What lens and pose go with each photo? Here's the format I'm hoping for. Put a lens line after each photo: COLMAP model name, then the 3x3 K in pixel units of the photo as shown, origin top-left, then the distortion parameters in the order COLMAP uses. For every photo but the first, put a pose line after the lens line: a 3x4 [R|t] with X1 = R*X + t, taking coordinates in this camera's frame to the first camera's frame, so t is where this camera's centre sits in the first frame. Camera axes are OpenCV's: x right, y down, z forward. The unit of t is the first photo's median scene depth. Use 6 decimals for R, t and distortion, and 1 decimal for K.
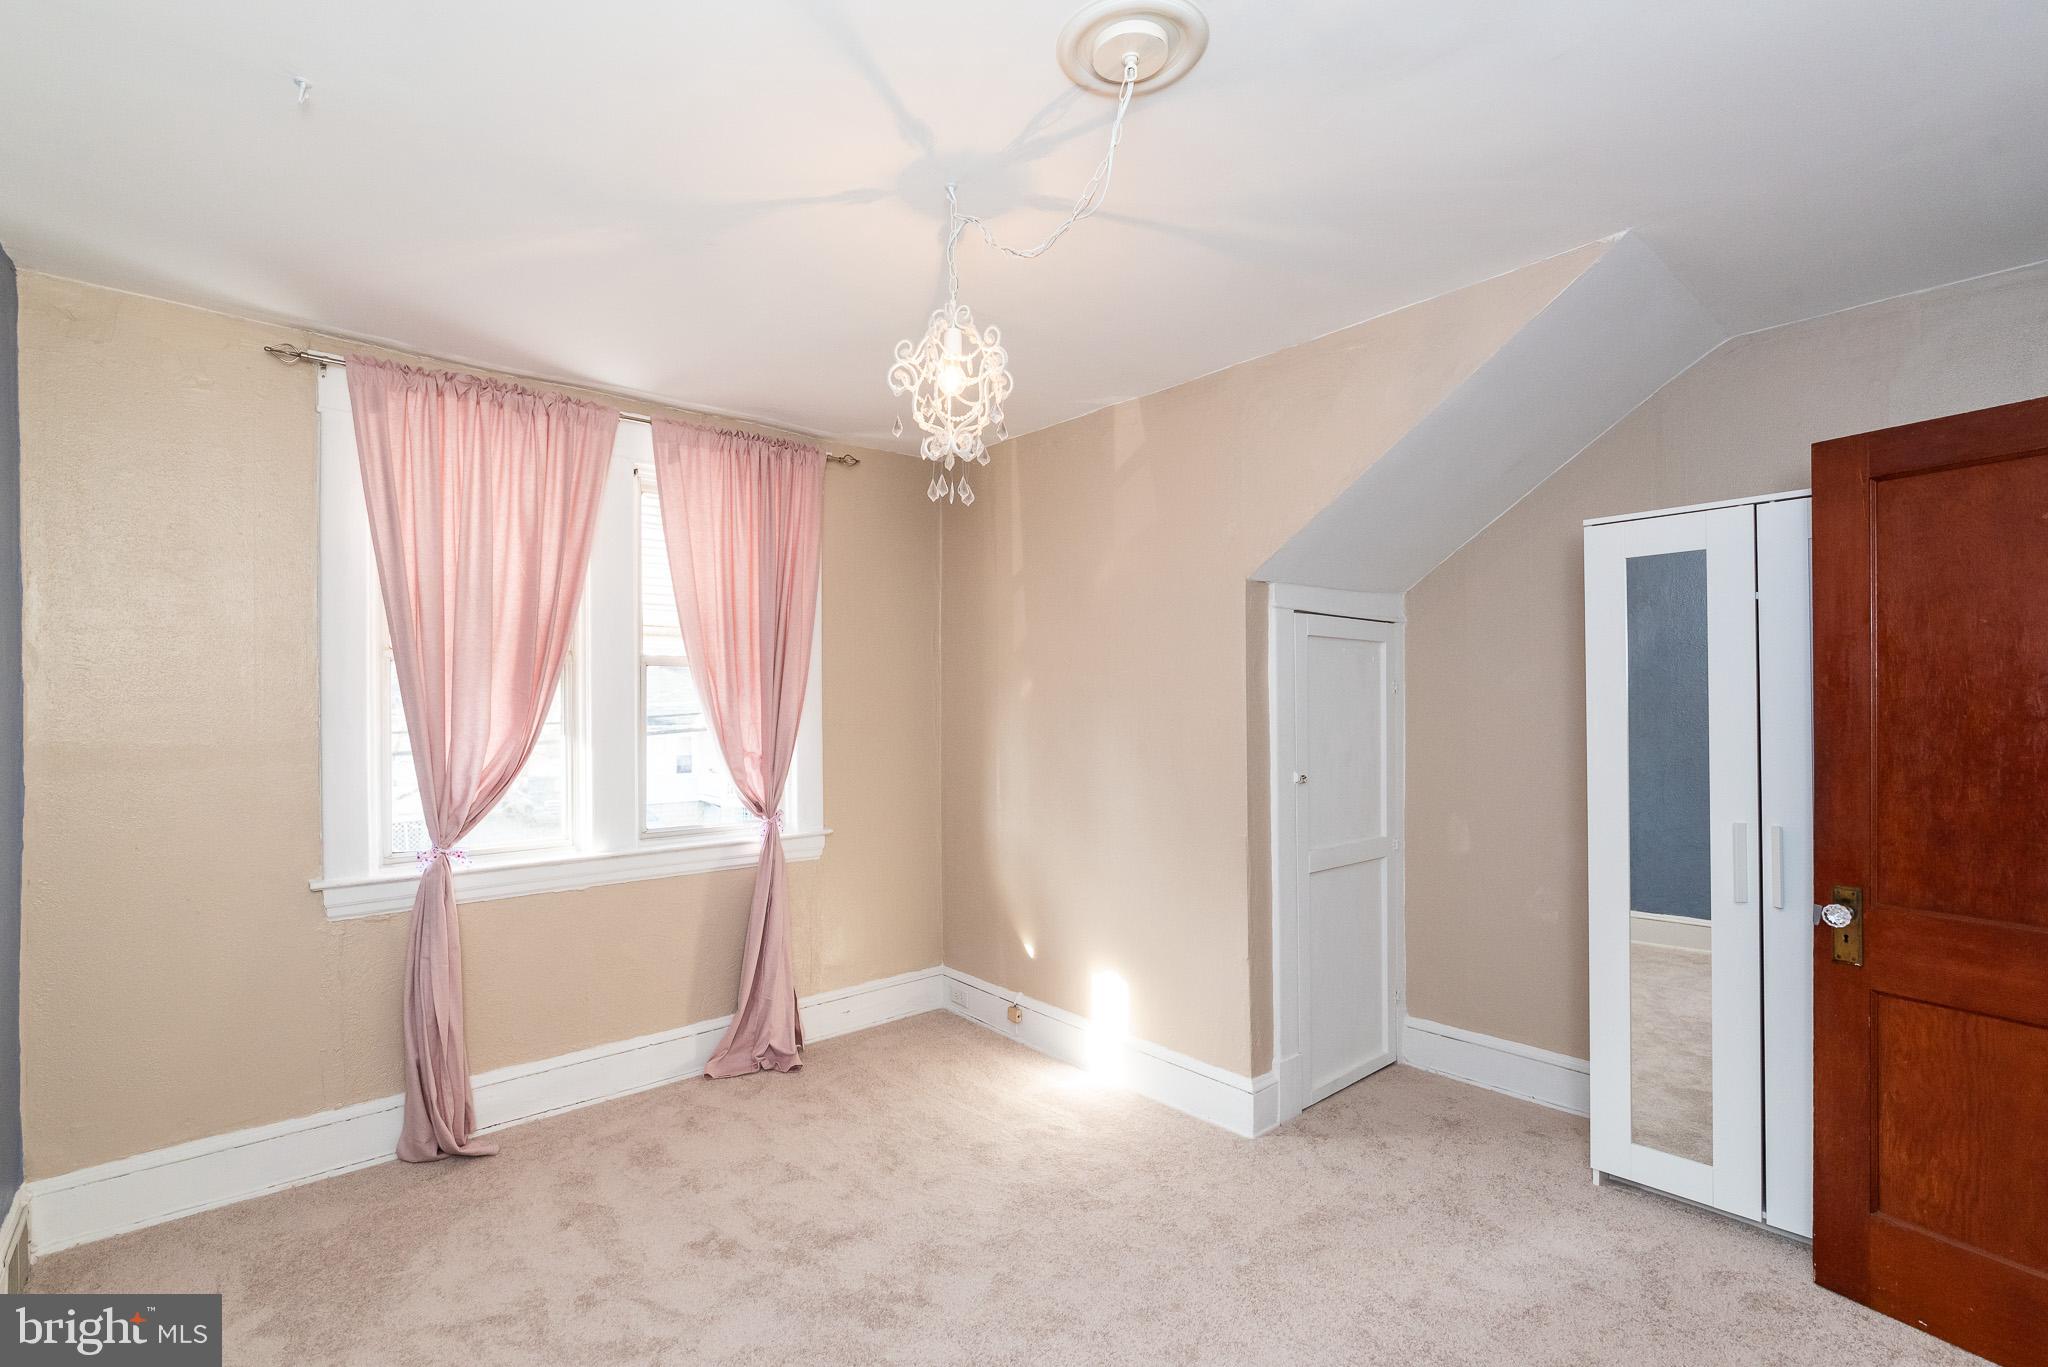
lens RADIAL K [[969.3, 0, 1038.0], [0, 969.3, 691.1], [0, 0, 1]] dist [-0.002817, -0.000022]
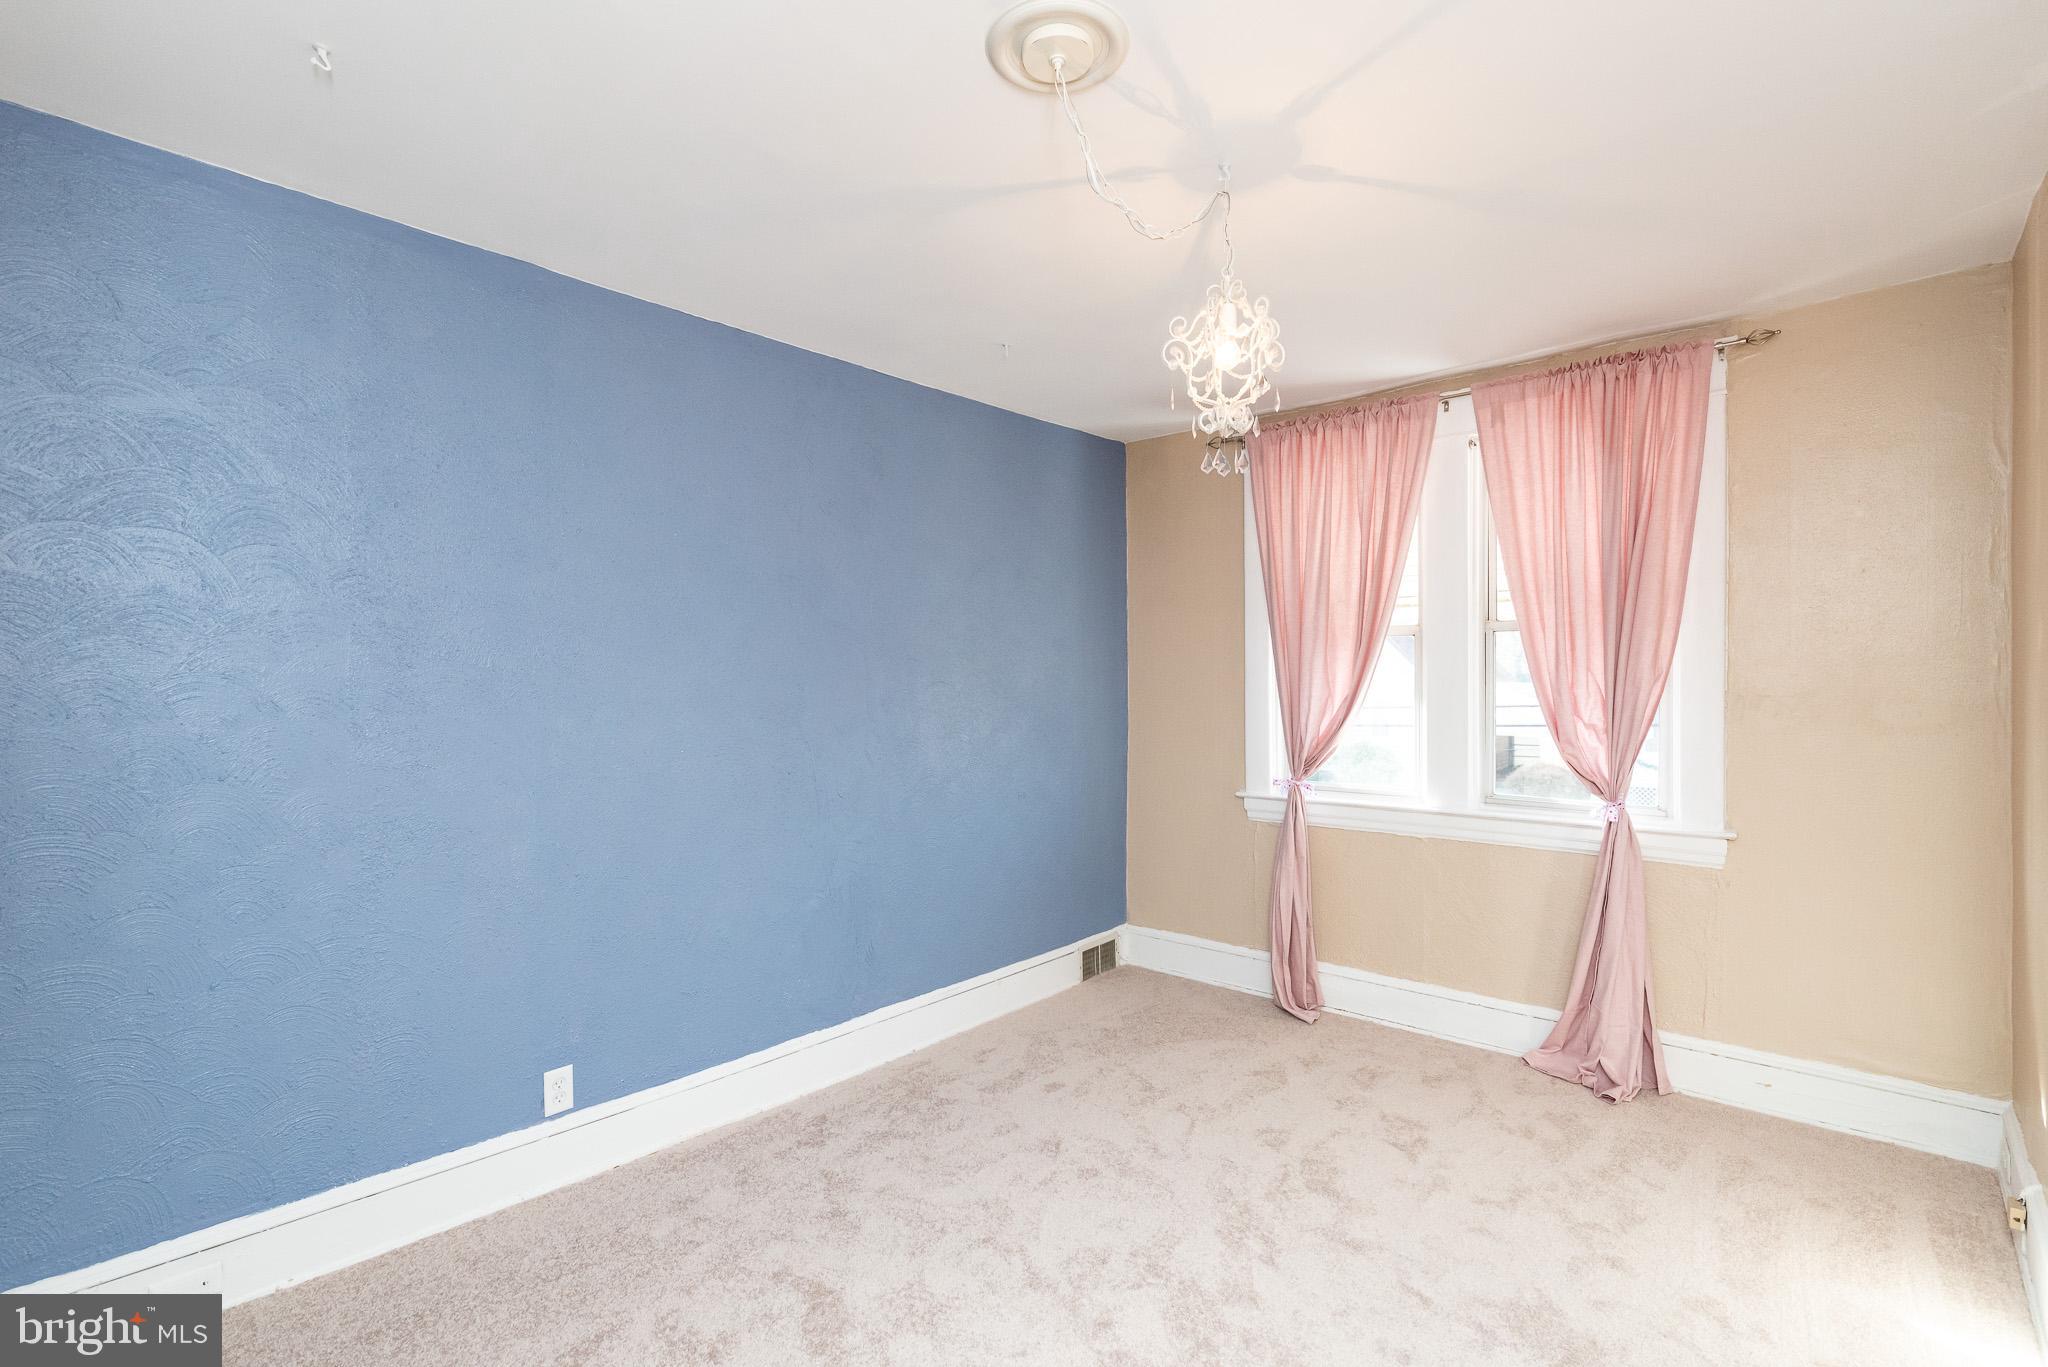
lens RADIAL K [[1010.5, 0, 1021.6], [0, 1010.5, 662.3], [0, 0, 1]] dist [0.001705, 0.000395]
pose [[0.064782, -0.008519, -0.997863, 0.696132], [0.023036, 0.999710, -0.007039, 0.002156], [0.997634, -0.022531, 0.064959, 0.505878]]
